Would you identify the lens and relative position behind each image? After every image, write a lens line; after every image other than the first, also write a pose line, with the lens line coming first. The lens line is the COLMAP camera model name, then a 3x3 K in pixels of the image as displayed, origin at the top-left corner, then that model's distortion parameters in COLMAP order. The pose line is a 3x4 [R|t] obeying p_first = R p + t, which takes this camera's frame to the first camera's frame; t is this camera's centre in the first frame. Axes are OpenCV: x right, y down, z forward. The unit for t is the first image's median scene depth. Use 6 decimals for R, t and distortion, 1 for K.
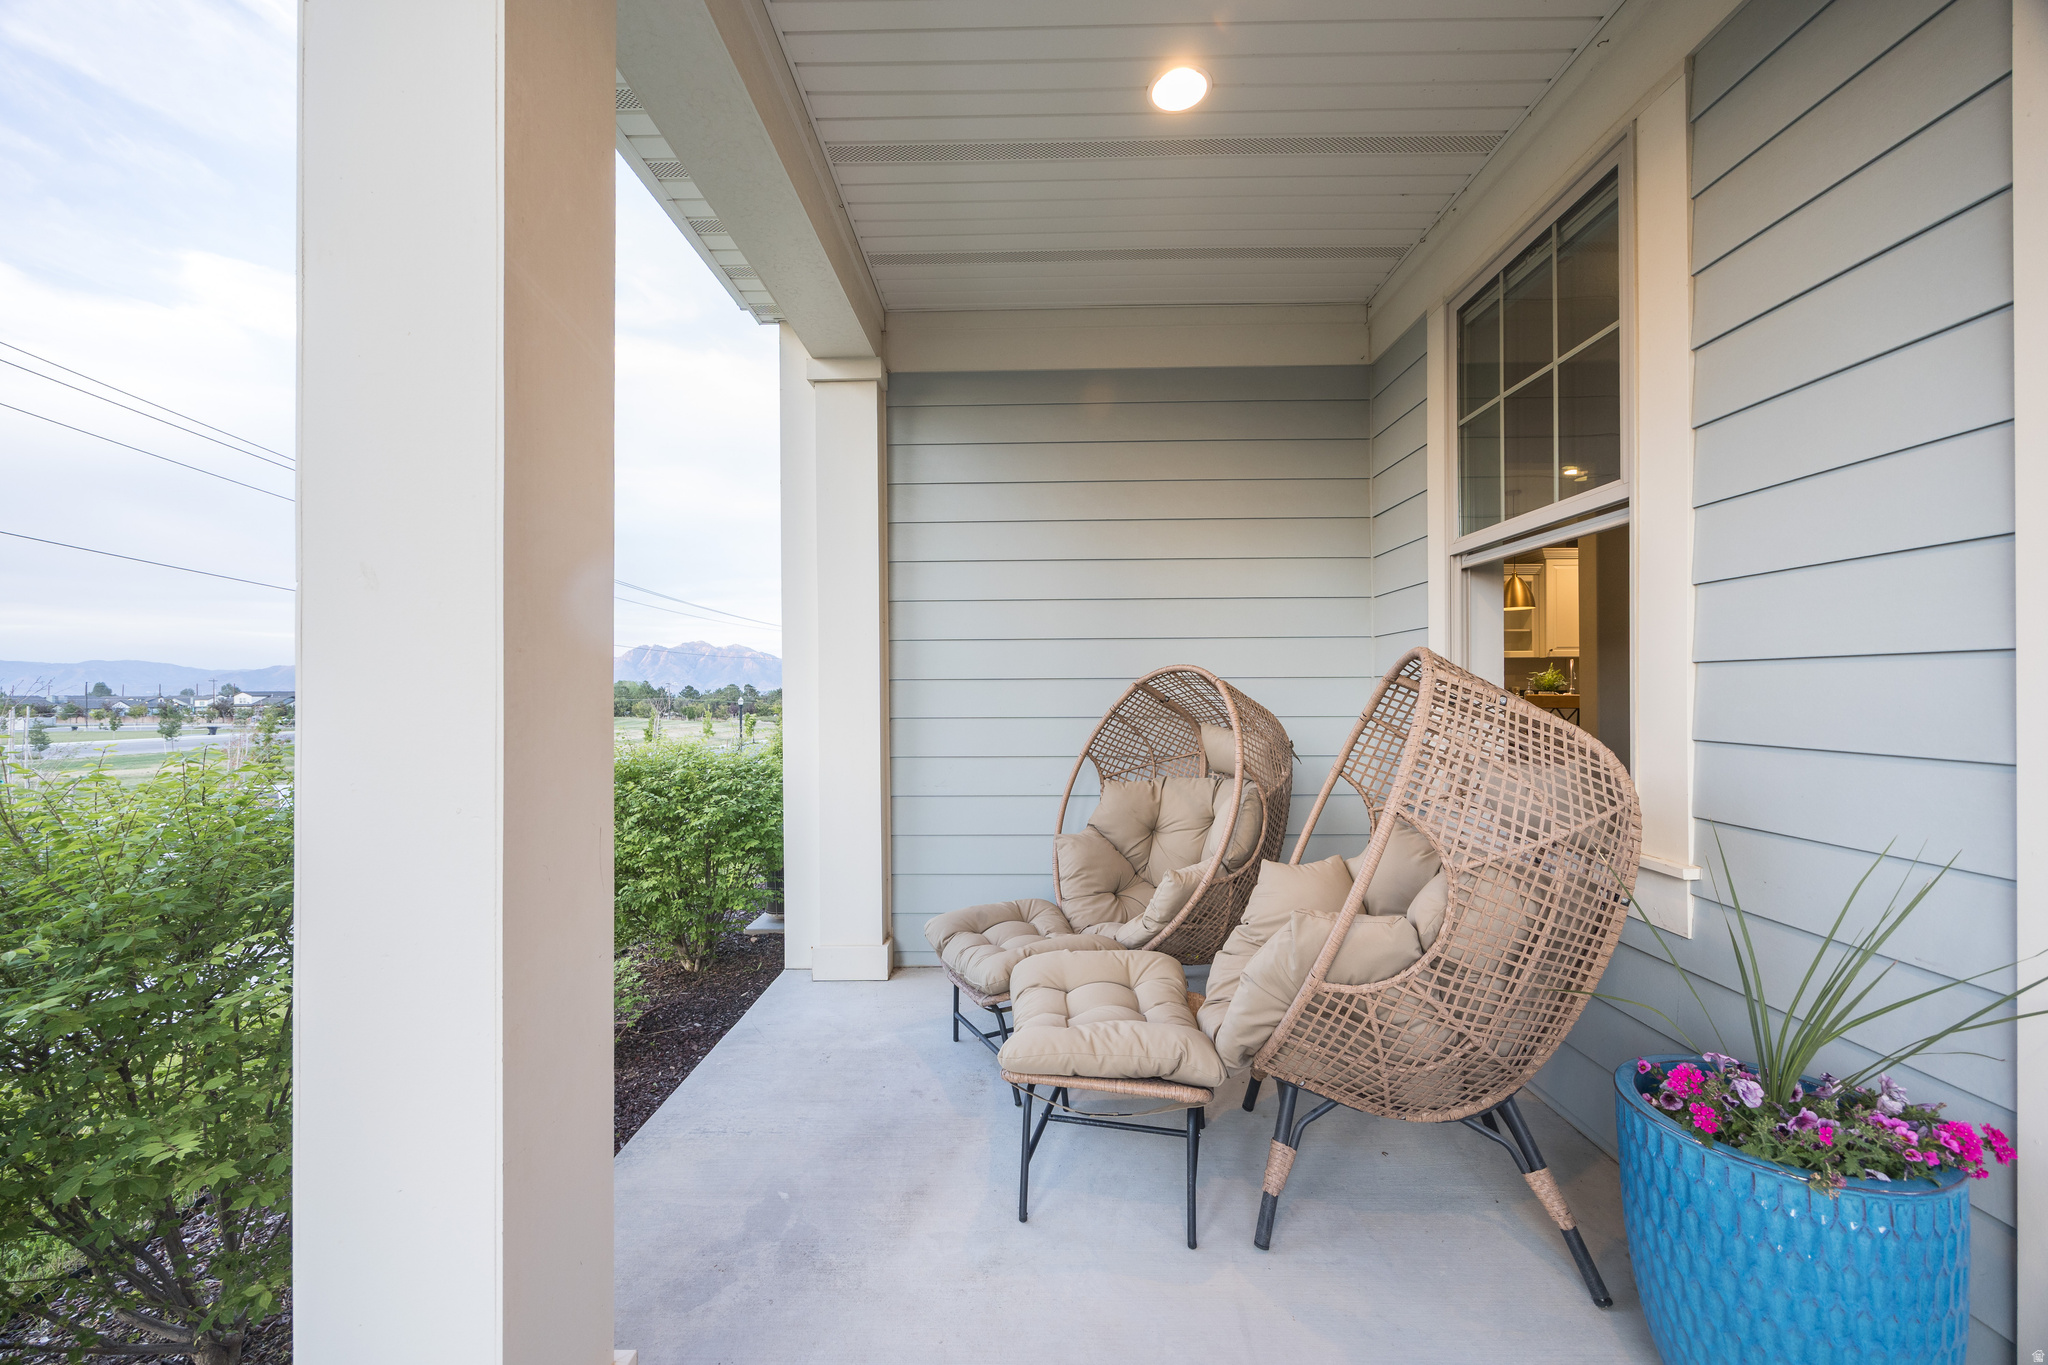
lens RADIAL K [[796.2, 0, 1022.1], [0, 796.2, 687.4], [0, 0, 1]] dist [-0.002082, -0.000298]
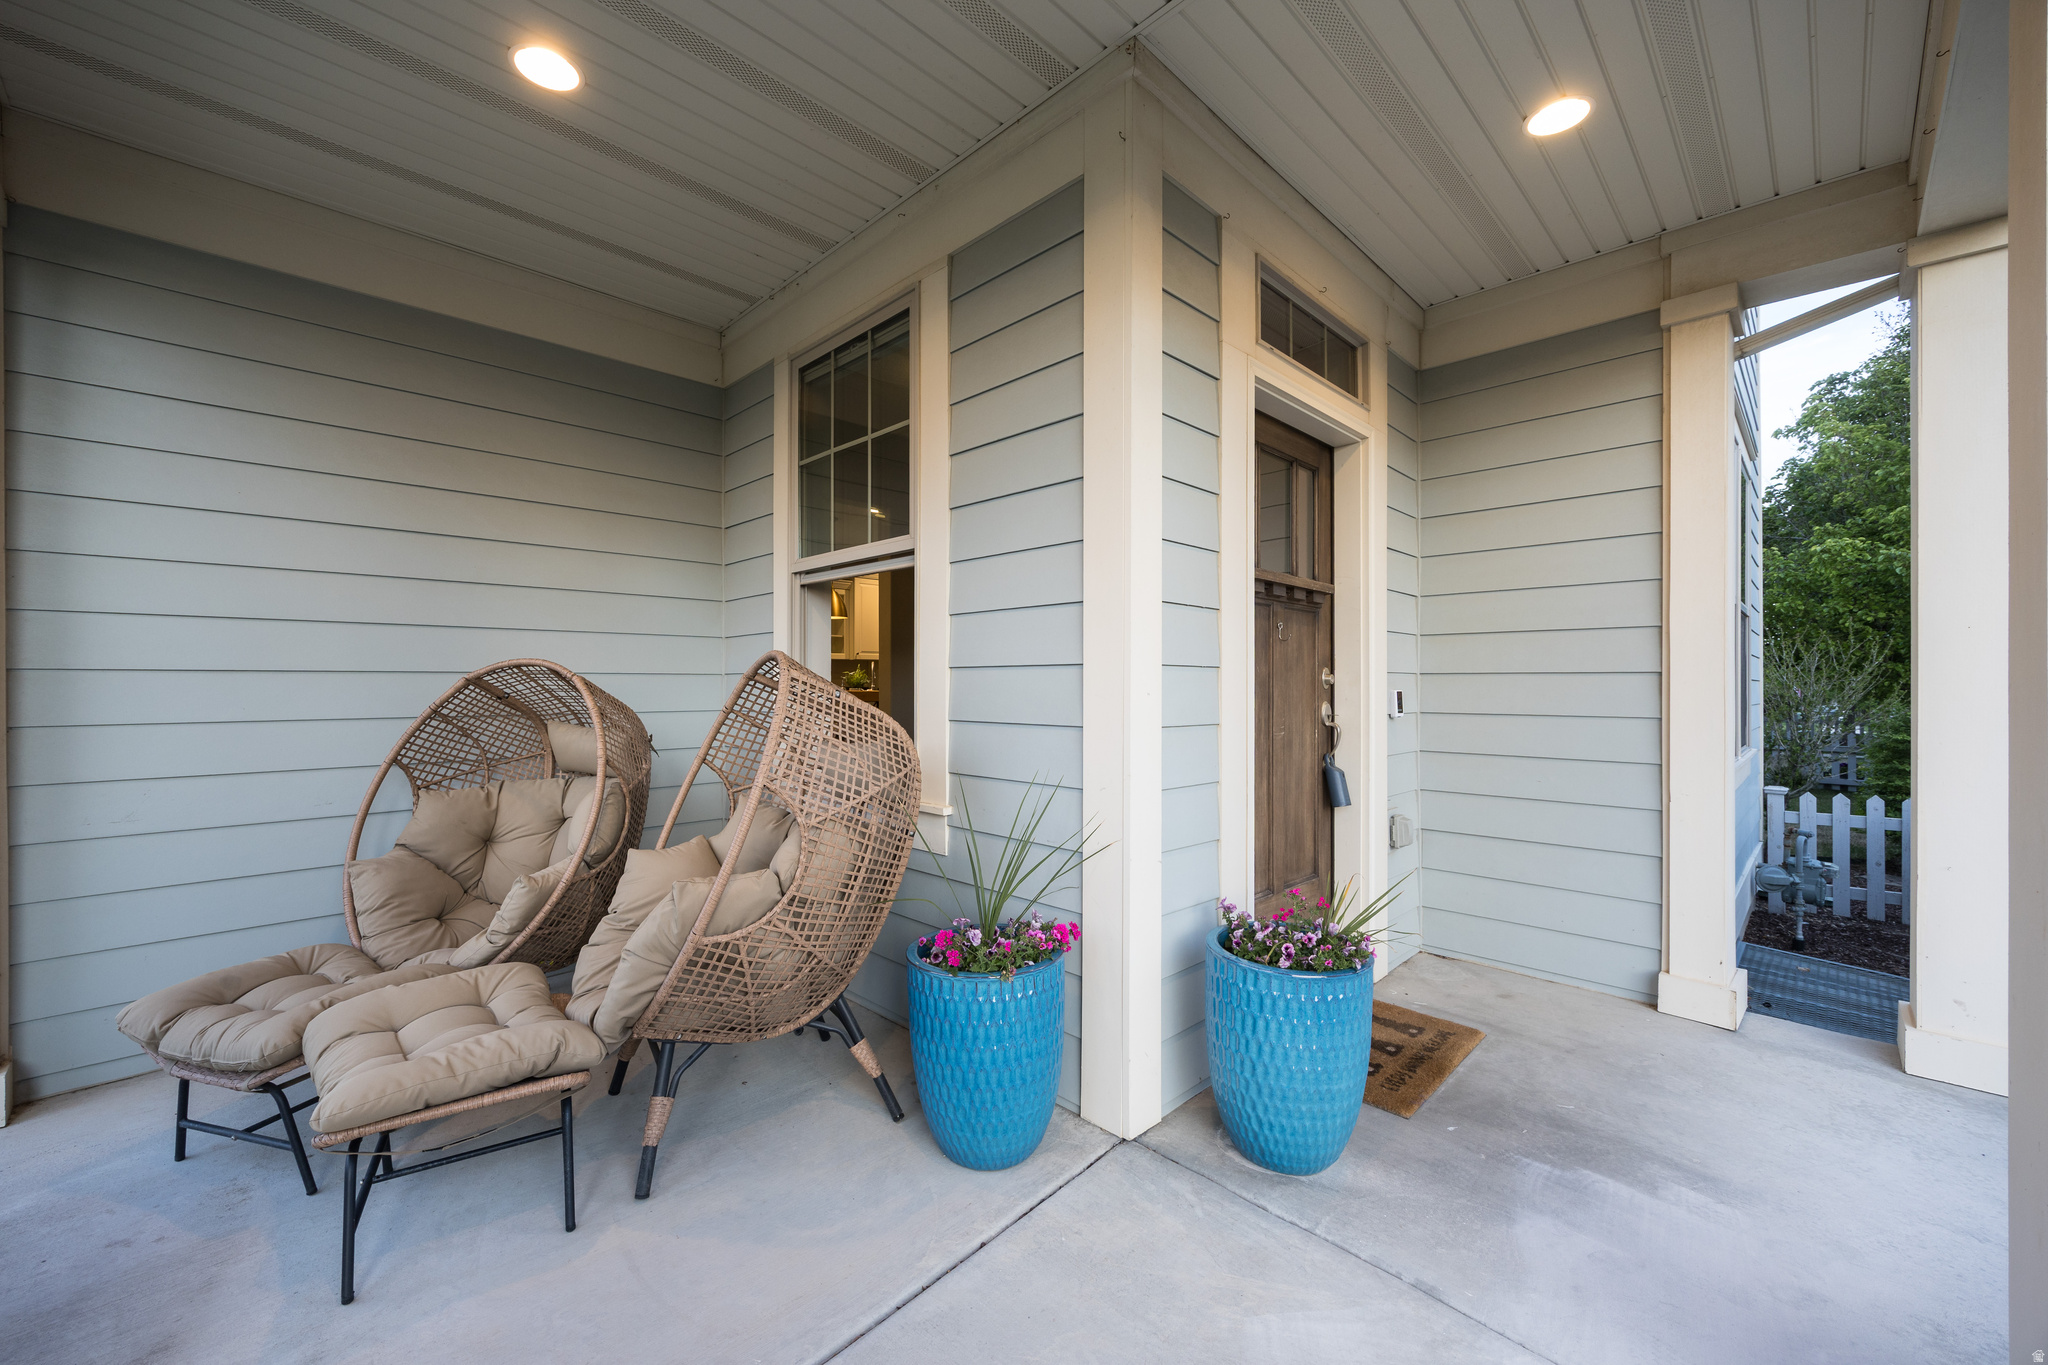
lens RADIAL K [[796.2, 0, 1025.4], [0, 796.2, 684.0], [0, 0, 1]] dist [-0.002082, -0.000298]
pose [[0.698714, 0.004836, 0.715385, -0.093587], [-0.004893, 0.999986, -0.001981, 0.000690], [-0.715385, -0.002116, 0.698728, -0.110103]]
